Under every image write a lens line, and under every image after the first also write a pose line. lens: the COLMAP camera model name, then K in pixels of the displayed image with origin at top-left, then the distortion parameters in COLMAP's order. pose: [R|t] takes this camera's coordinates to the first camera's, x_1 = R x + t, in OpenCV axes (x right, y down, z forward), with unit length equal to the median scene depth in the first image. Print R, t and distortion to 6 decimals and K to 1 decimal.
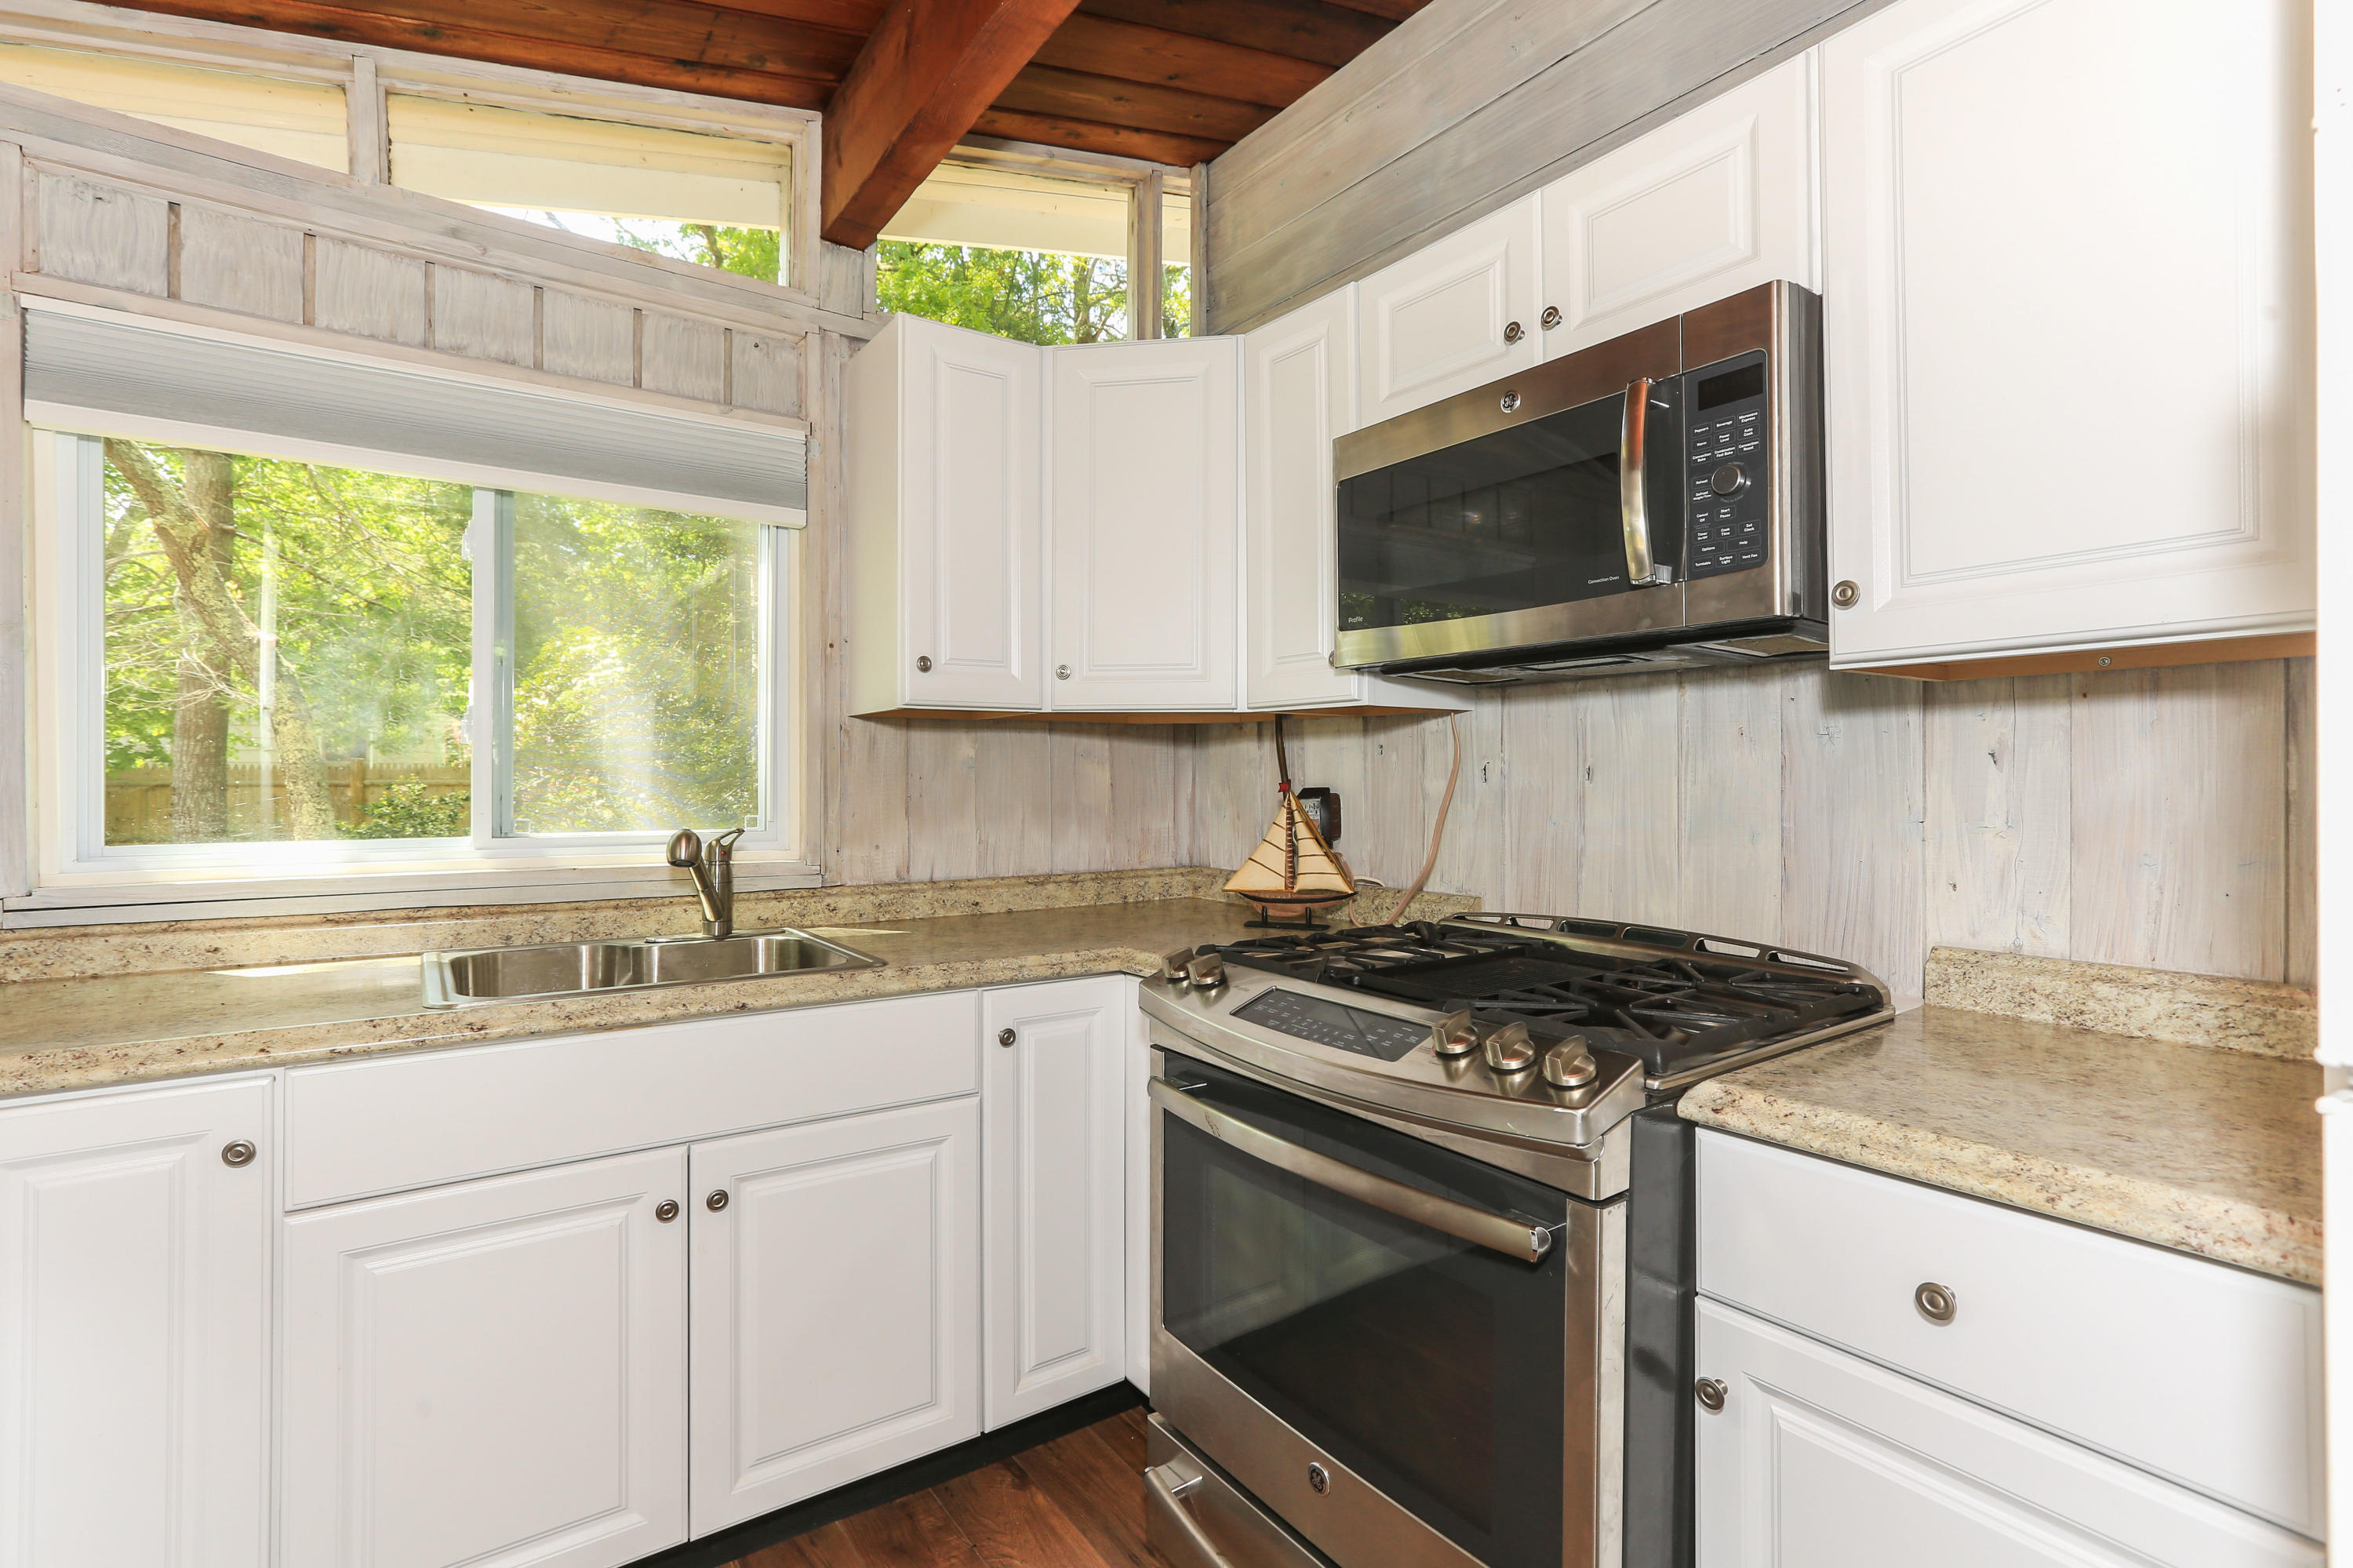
lens RADIAL K [[1153.5, 0, 1192.3], [0, 1153.5, 782.5], [0, 0, 1]] dist [-0.006496, 0.007611]
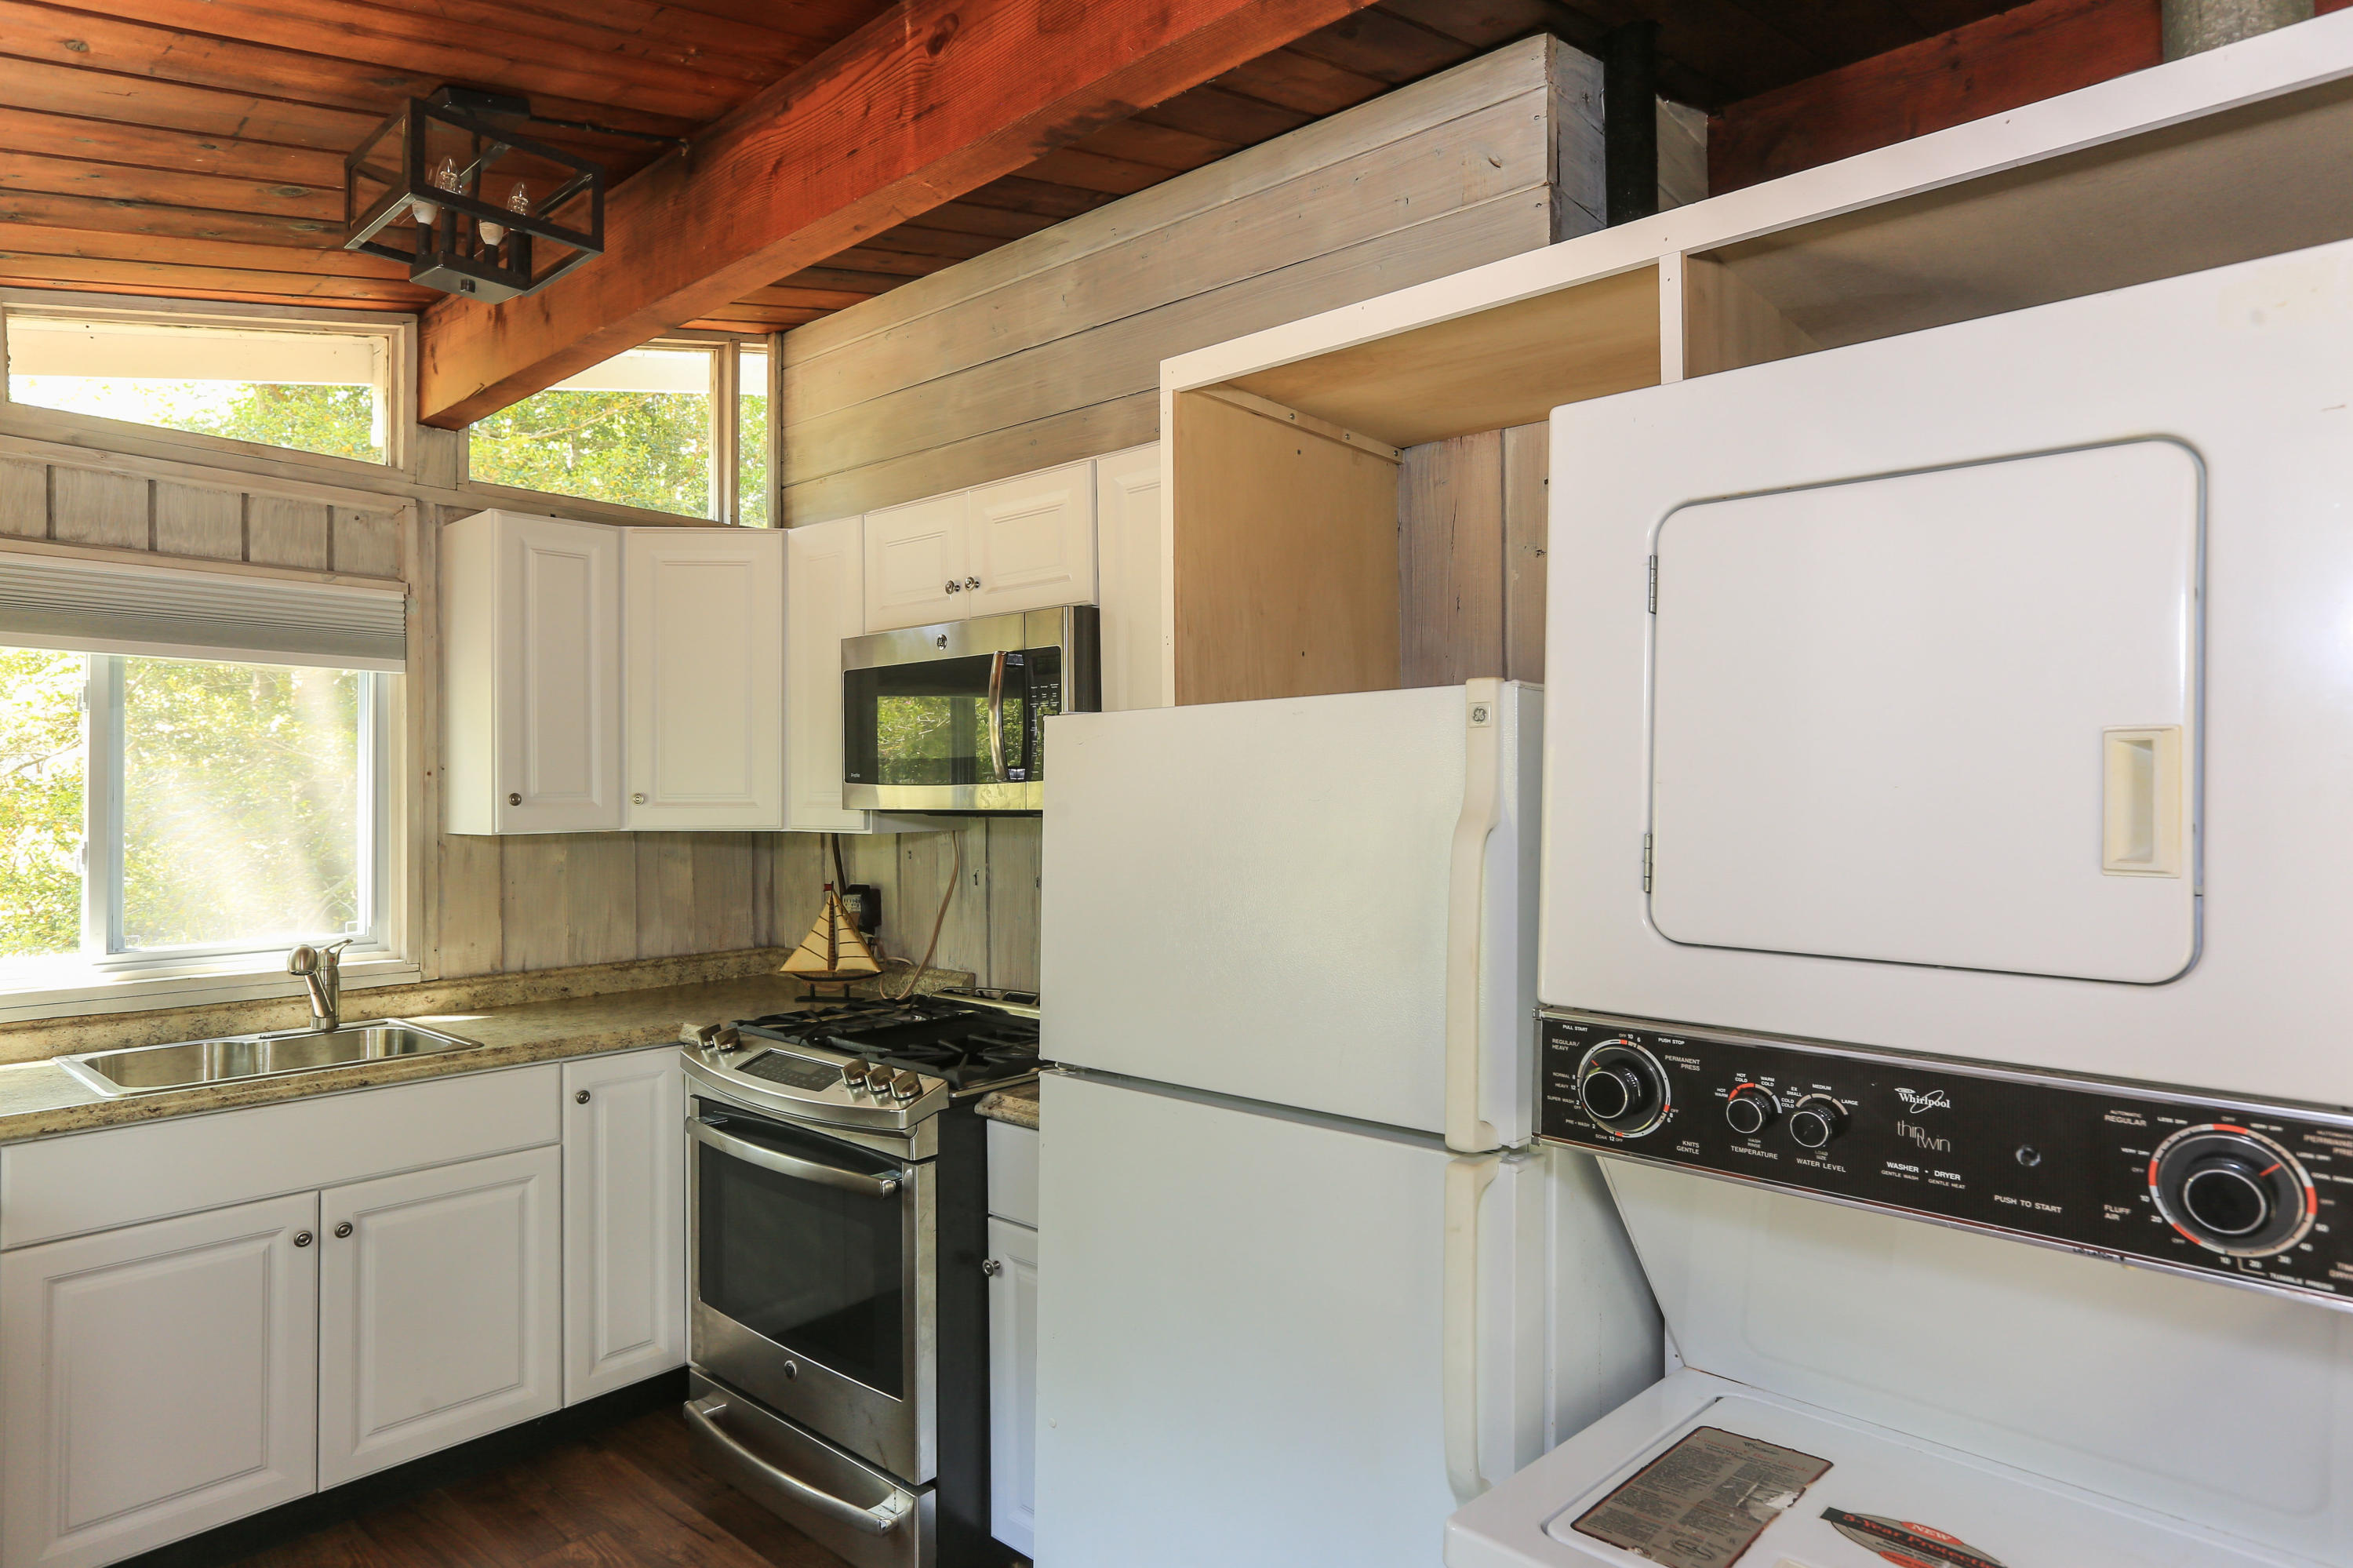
lens RADIAL K [[1375.6, 0, 1183.2], [0, 1375.6, 781.8], [0, 0, 1]] dist [0.009071, 0.011038]
pose [[0.977057, -0.006365, 0.212883, 0.156383], [0.008877, 0.999902, -0.010845, -0.102730], [-0.212793, 0.012485, 0.977018, -0.609856]]
